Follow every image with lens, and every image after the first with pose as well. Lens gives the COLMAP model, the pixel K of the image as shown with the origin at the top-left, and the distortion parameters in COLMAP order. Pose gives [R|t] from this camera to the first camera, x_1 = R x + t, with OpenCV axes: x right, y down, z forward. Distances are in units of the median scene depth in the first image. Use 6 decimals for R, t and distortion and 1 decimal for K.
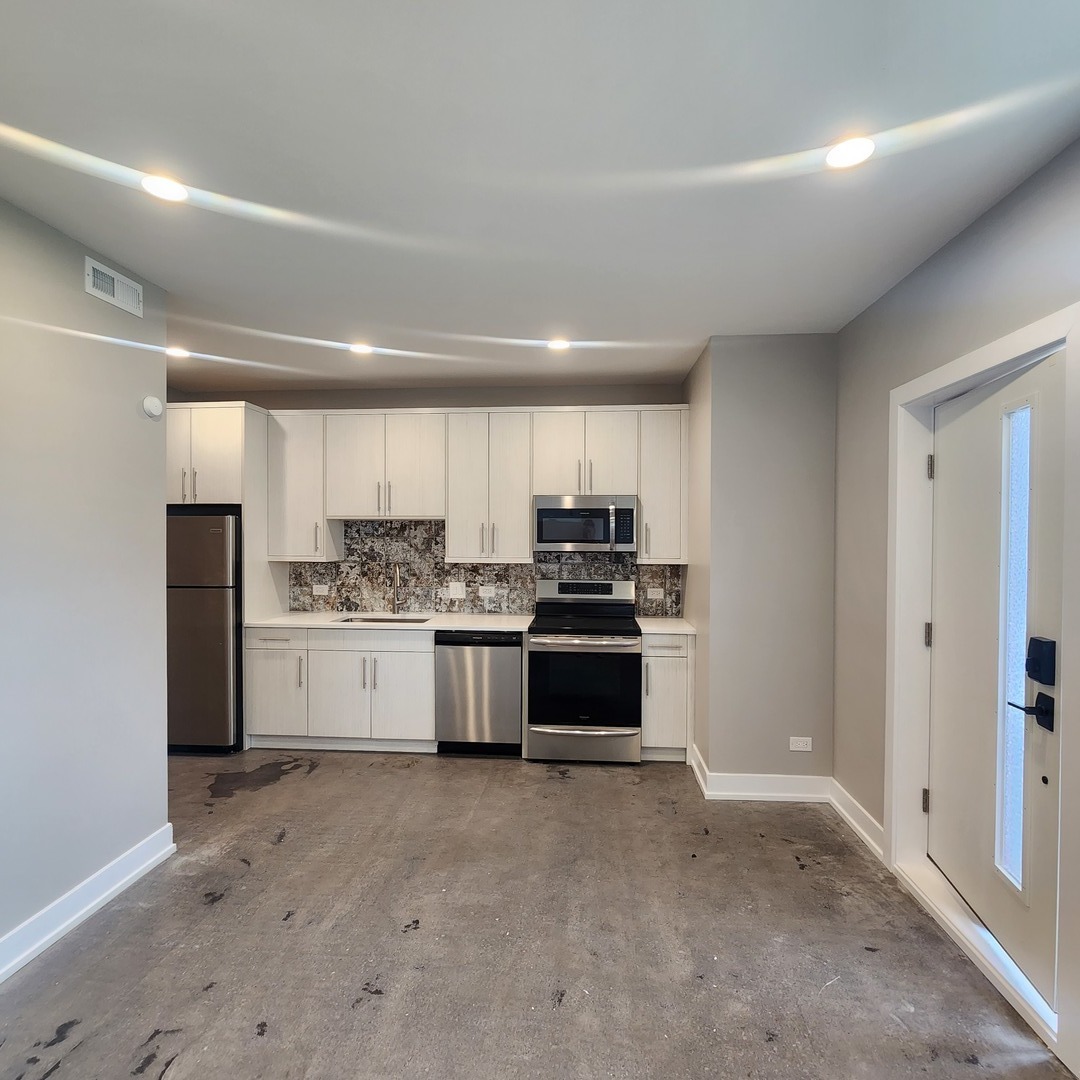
lens RADIAL K [[590.7, 0, 540.0], [0, 590.7, 540.0], [0, 0, 1]] dist [-0.000239, -0.000188]
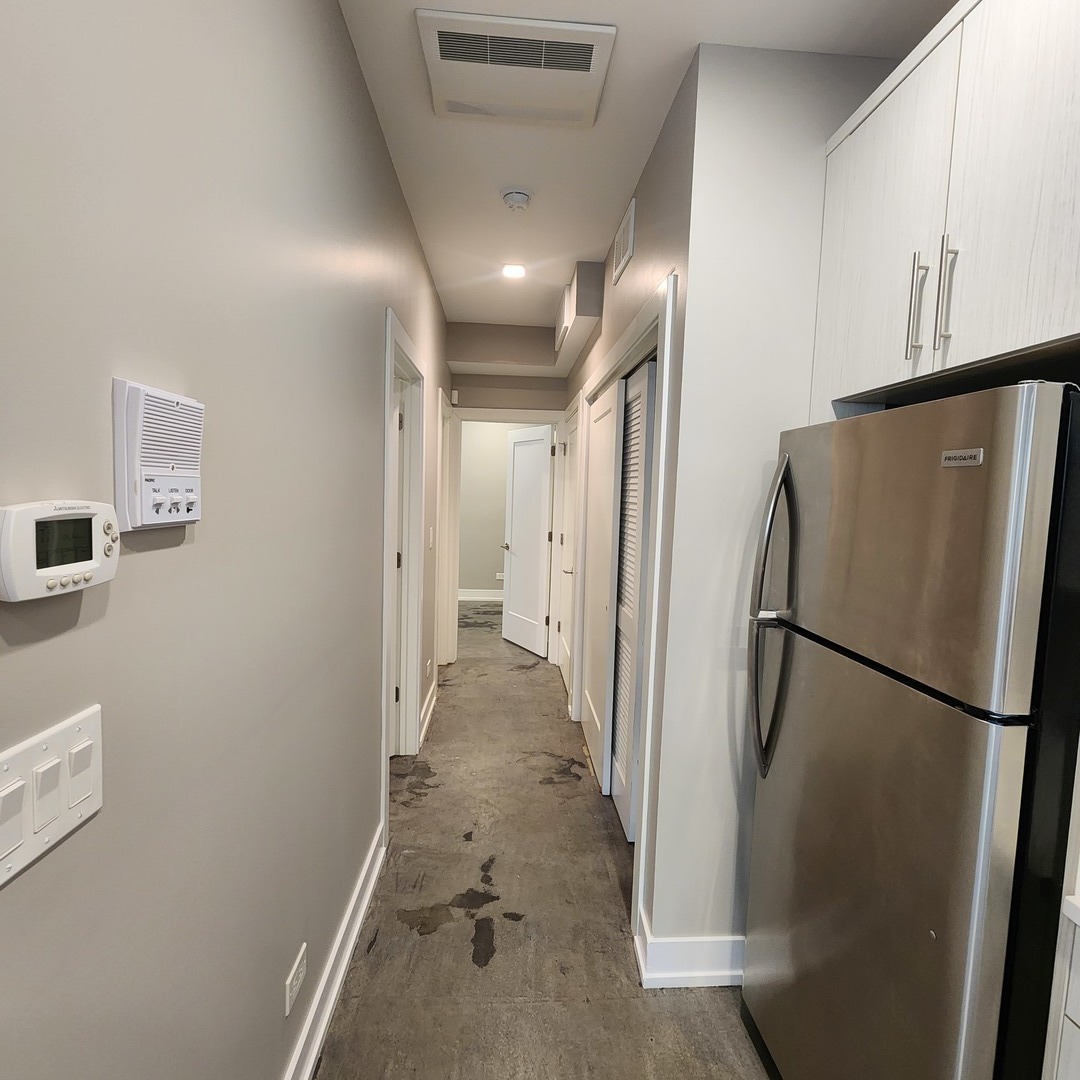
lens RADIAL K [[590.7, 0, 540.0], [0, 590.7, 540.0], [0, 0, 1]] dist [-0.000239, -0.000188]
pose [[0.145394, 0.081328, -0.986026, -0.312267], [-0.046319, 0.996082, 0.075327, 0.006343], [0.988289, 0.034720, 0.148592, 0.735407]]
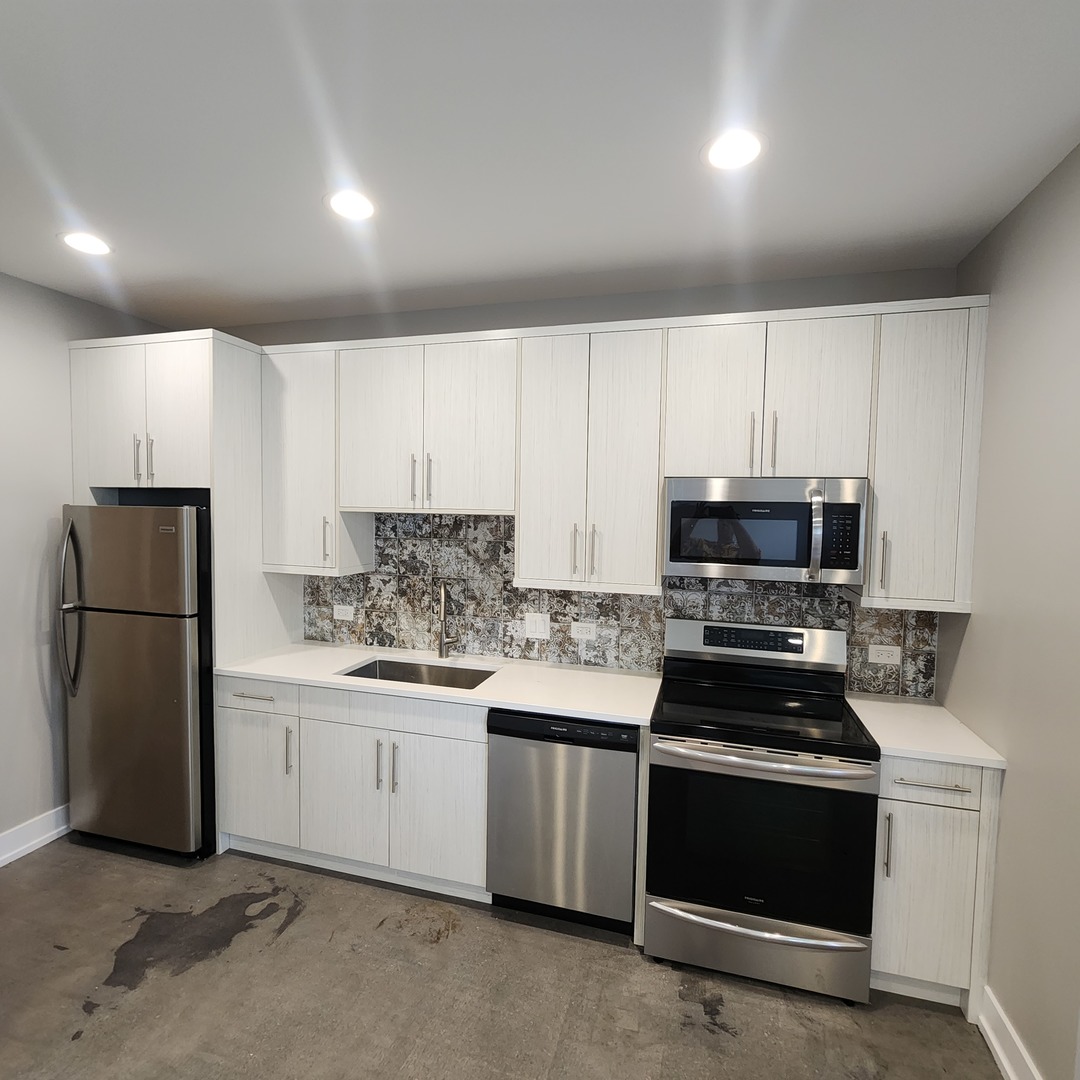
lens RADIAL K [[590.7, 0, 540.0], [0, 590.7, 540.0], [0, 0, 1]] dist [-0.000239, -0.000188]
pose [[0.979689, 0.025333, -0.198917, -0.014151], [-0.017421, 0.998990, 0.041429, -0.035155], [0.199765, -0.037122, 0.979140, 0.406759]]
